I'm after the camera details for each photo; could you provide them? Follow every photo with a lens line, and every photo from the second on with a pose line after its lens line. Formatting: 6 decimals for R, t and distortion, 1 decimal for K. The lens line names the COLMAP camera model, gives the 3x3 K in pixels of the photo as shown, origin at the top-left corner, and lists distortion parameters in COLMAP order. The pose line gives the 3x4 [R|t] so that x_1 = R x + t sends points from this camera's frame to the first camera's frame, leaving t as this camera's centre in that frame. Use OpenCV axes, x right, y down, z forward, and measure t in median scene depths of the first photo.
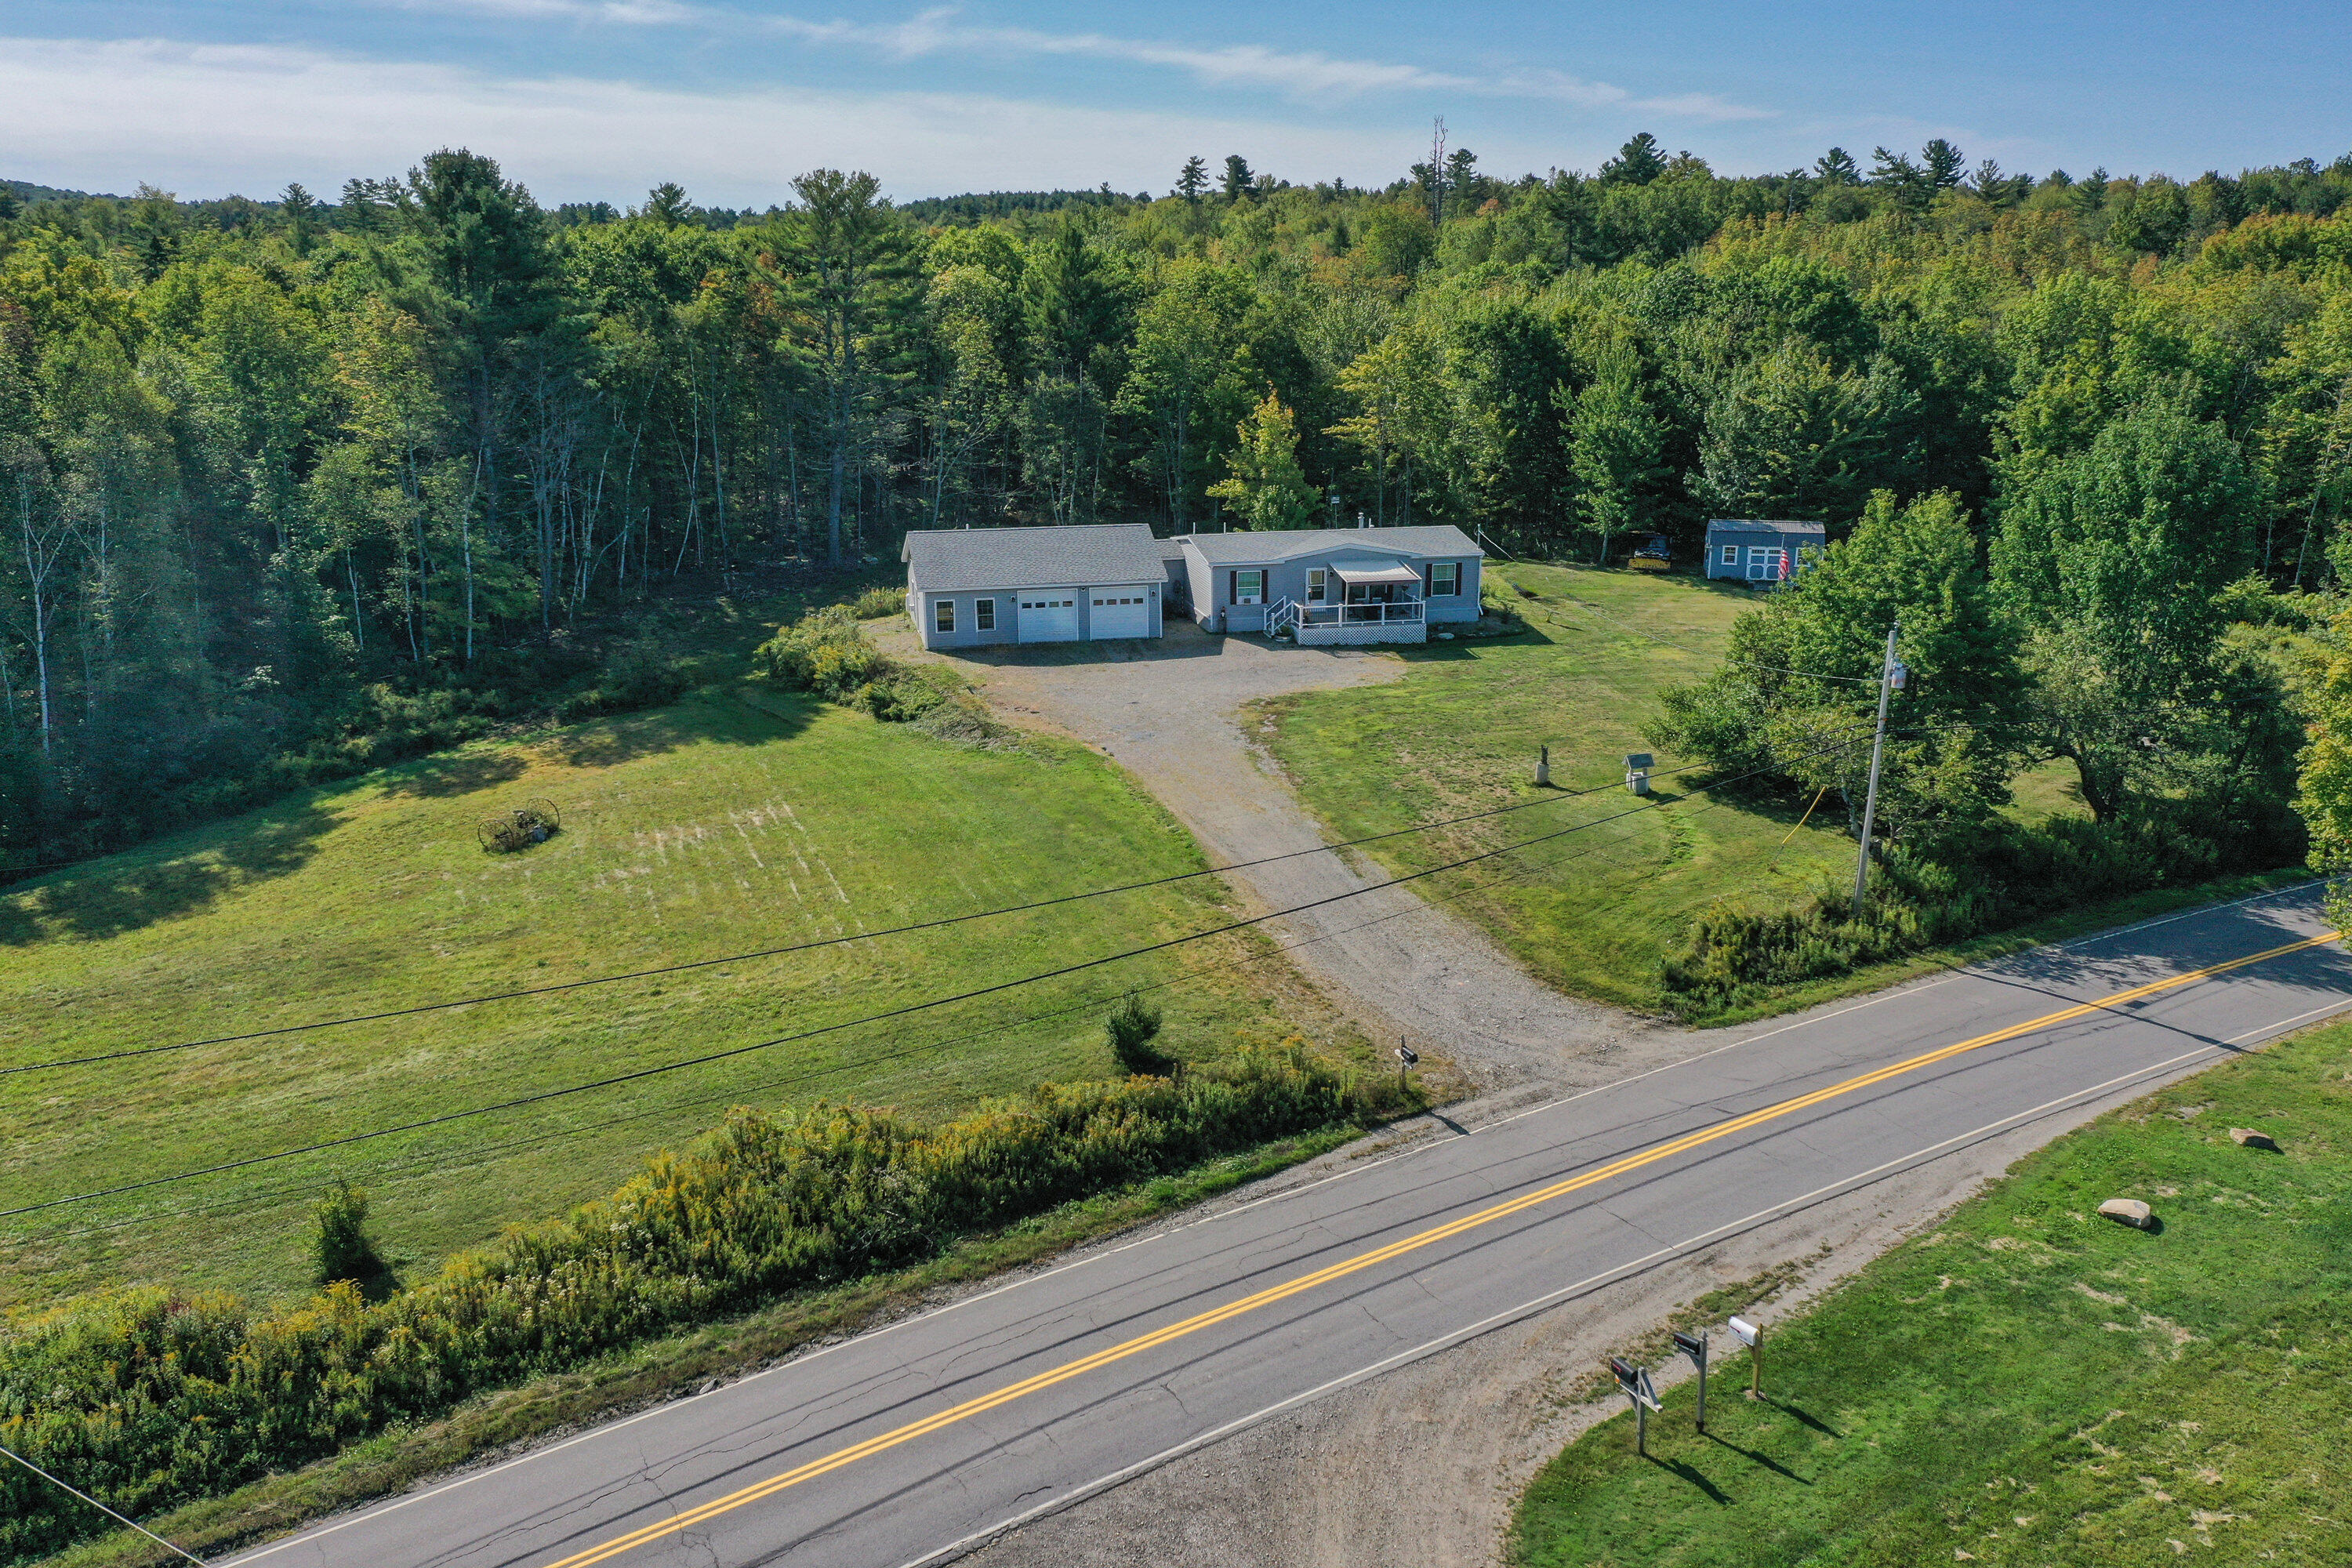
lens RADIAL K [[1844.6, 0, 1183.0], [0, 1844.6, 785.0], [0, 0, 1]] dist [-0.006764, -0.003839]
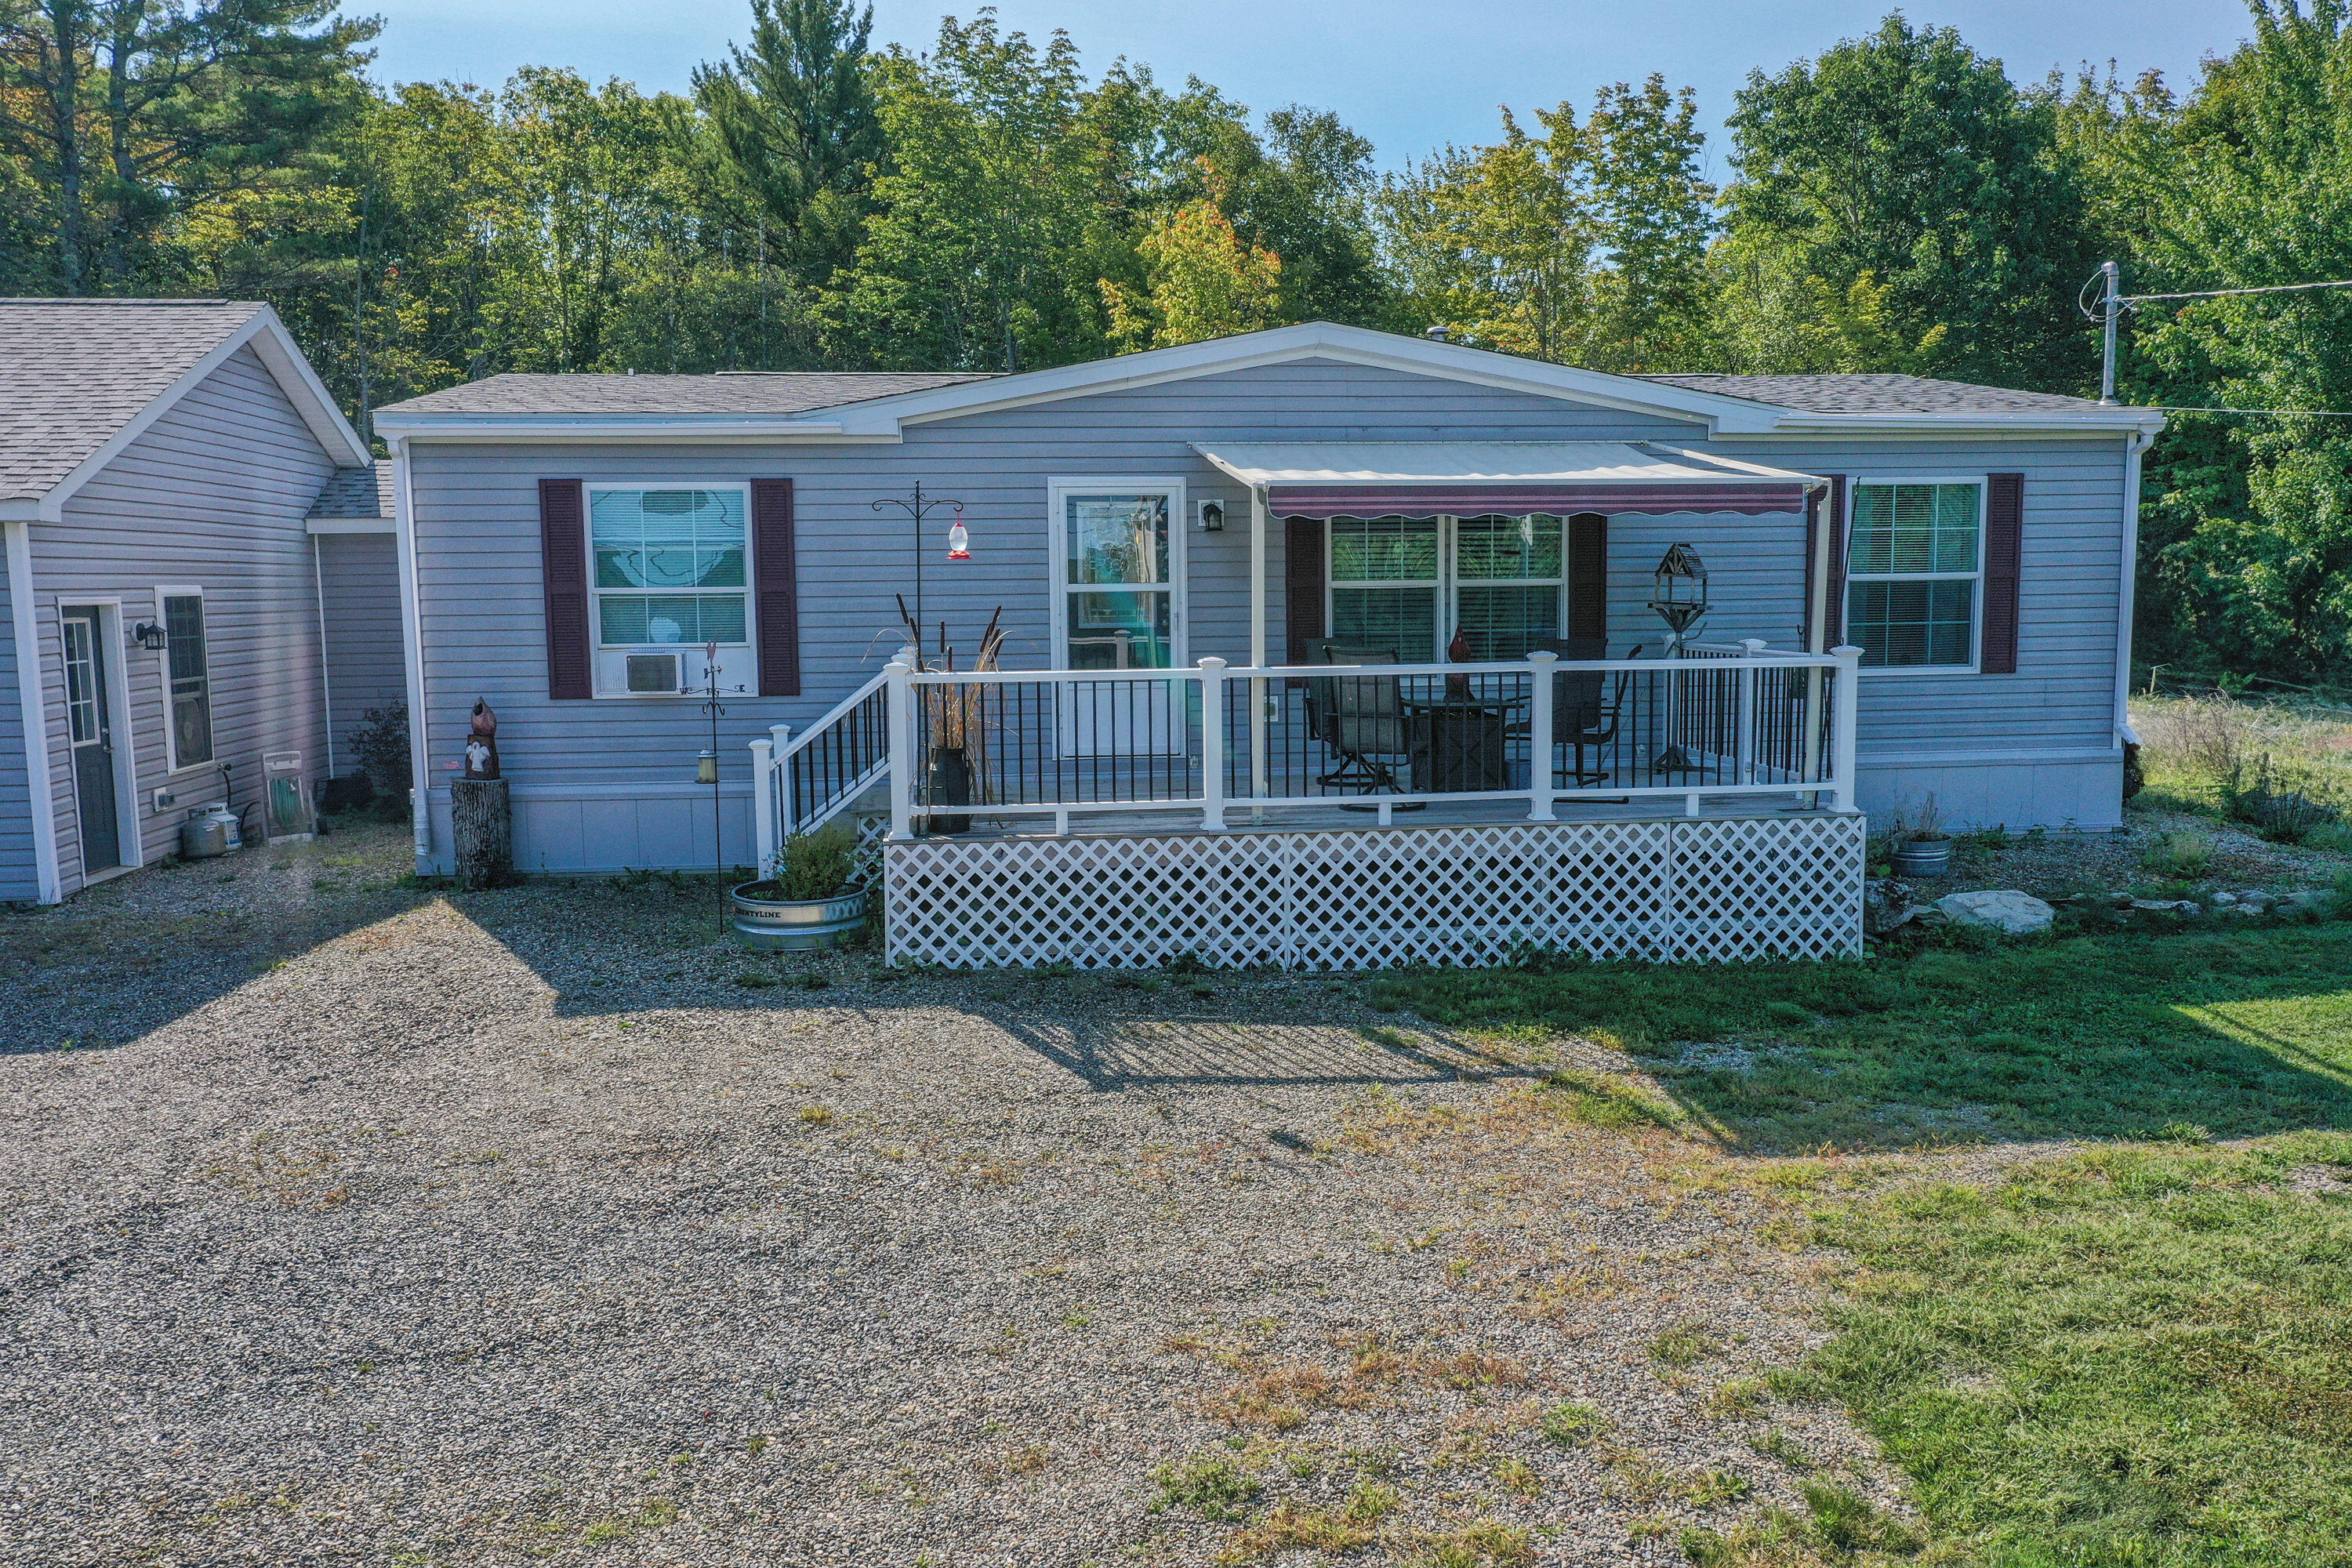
lens RADIAL K [[1857.1, 0, 1183.2], [0, 1857.1, 778.0], [0, 0, 1]] dist [-0.001817, 0.003539]
pose [[0.995268, 0.000608, -0.097164, 0.094143], [-0.016492, 0.986528, -0.162760, -0.066420], [0.095756, 0.163592, 0.981870, 0.851026]]
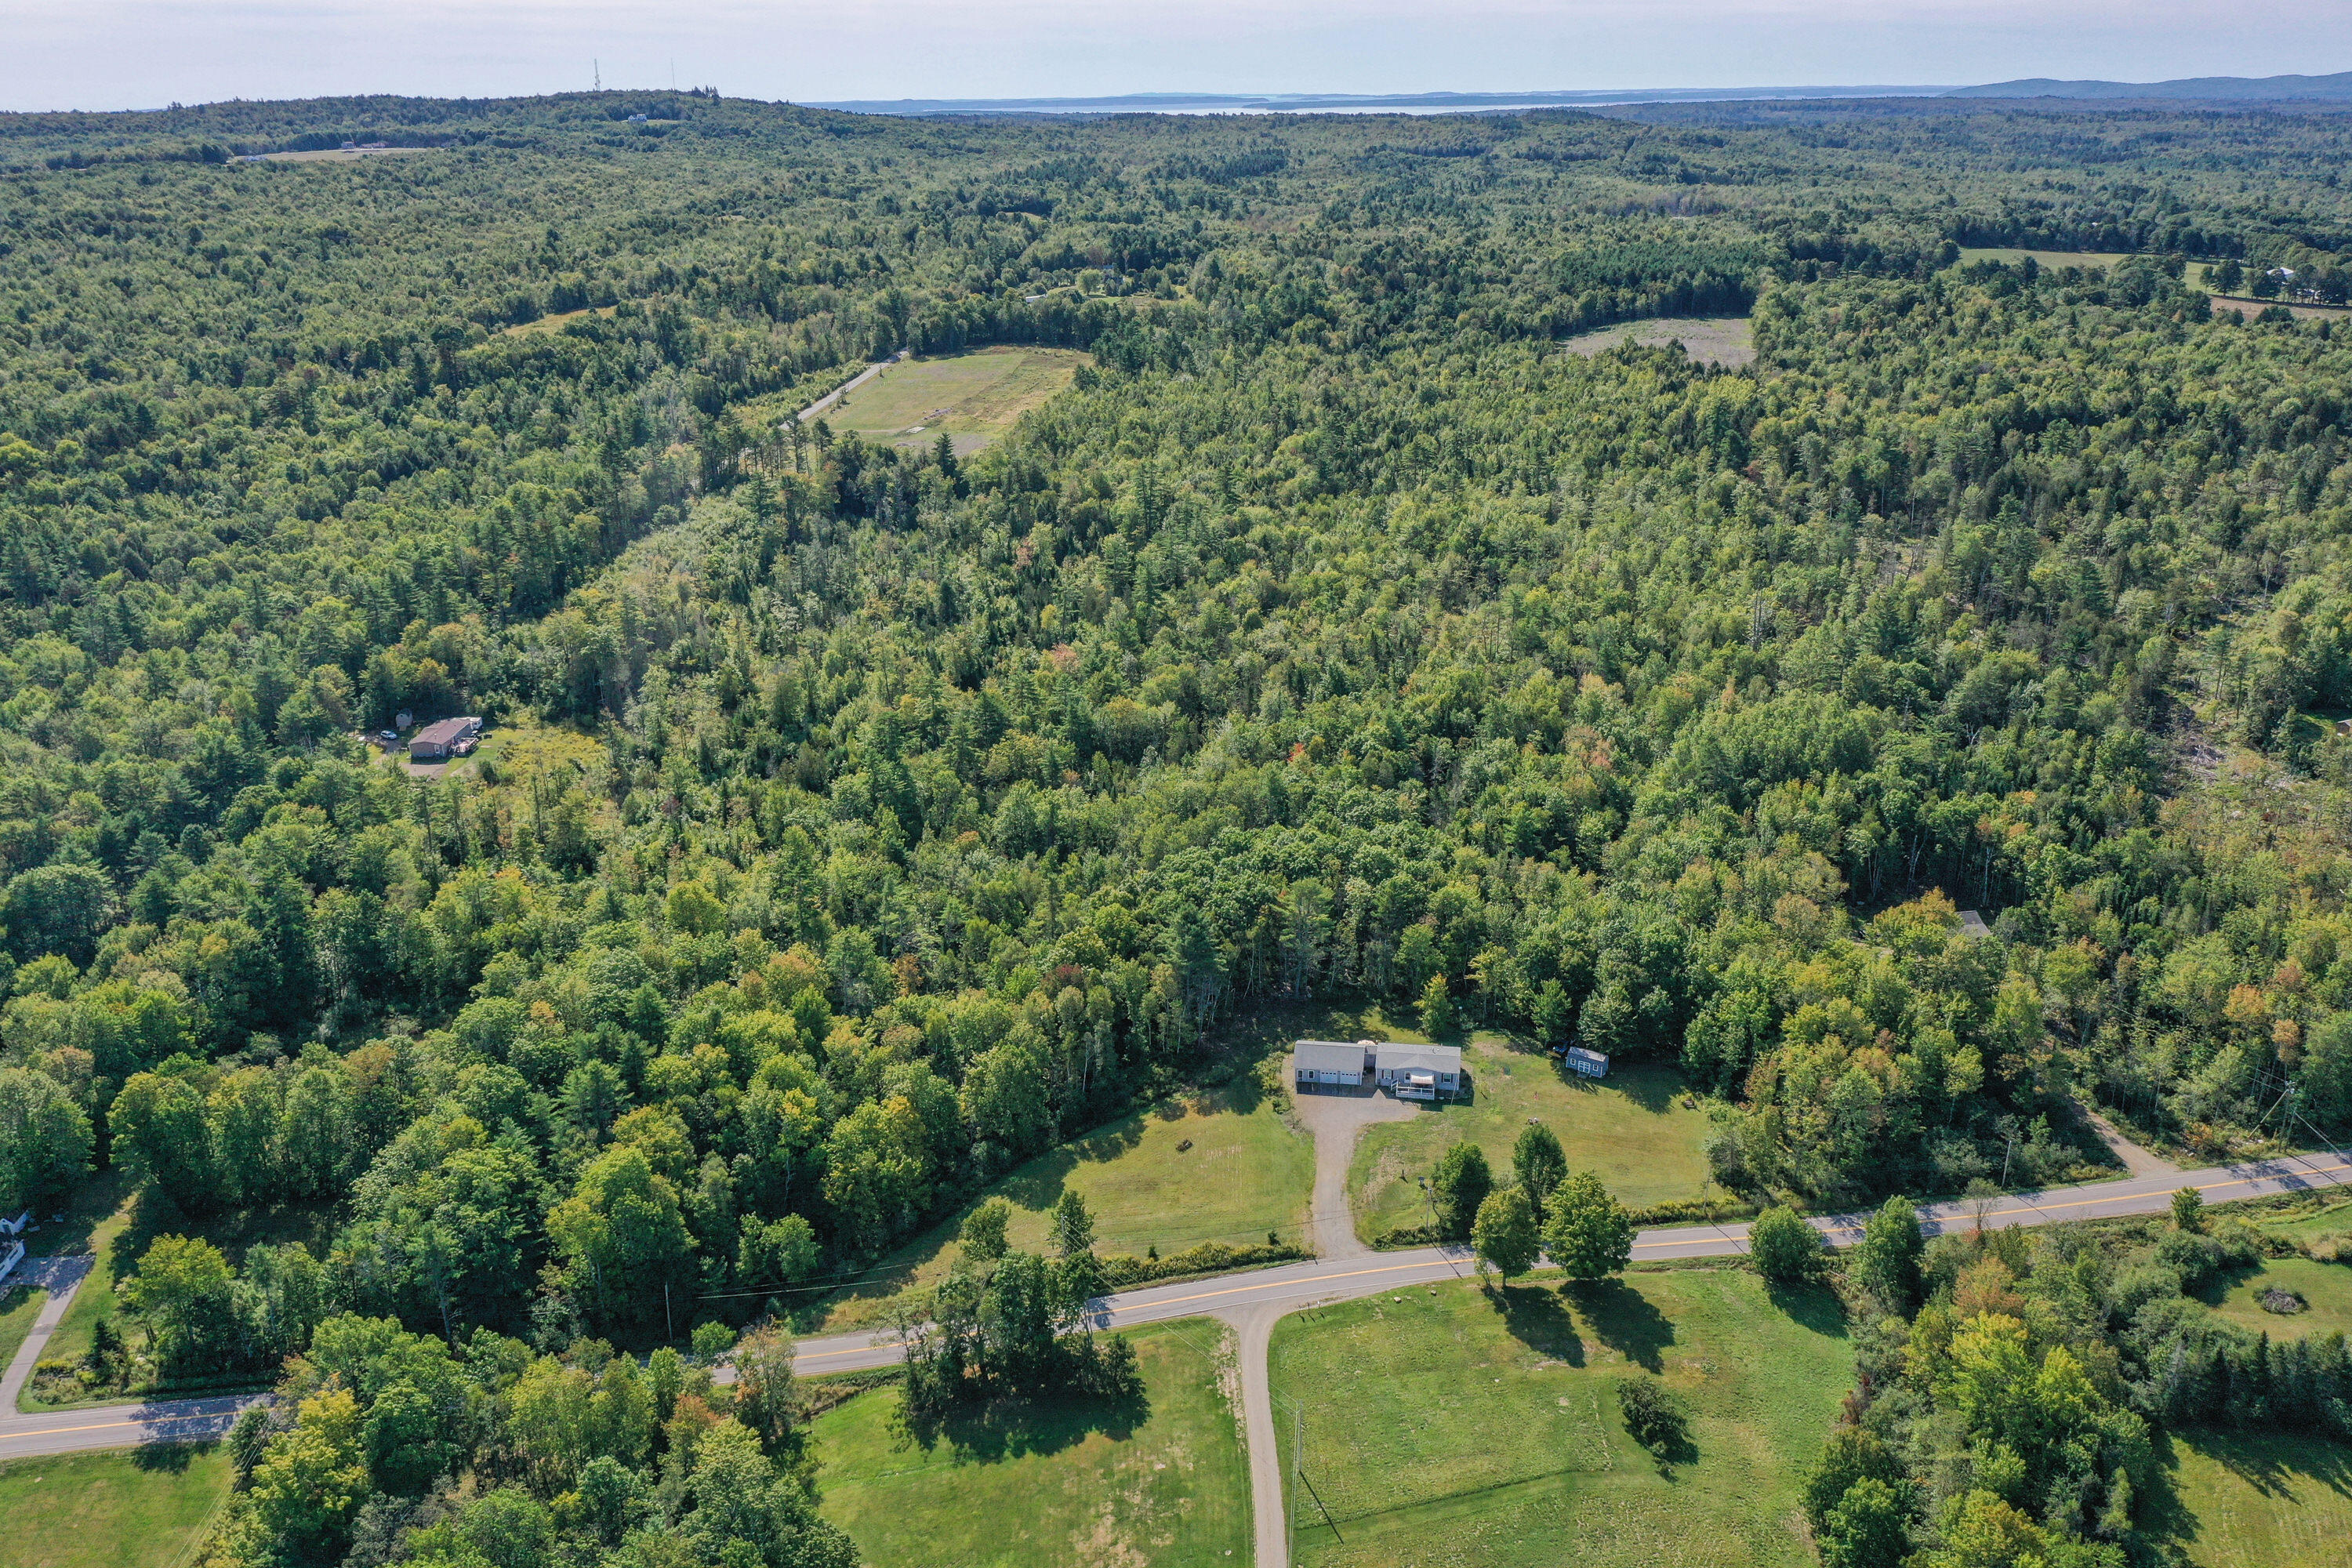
lens RADIAL K [[1844.6, 0, 1183.0], [0, 1844.6, 785.0], [0, 0, 1]] dist [-0.006764, -0.003839]
pose [[0.928173, 0.114734, -0.354022, 0.843846], [-0.082094, 0.990979, 0.105929, -0.982686], [0.362982, -0.069257, 0.929219, -2.332127]]
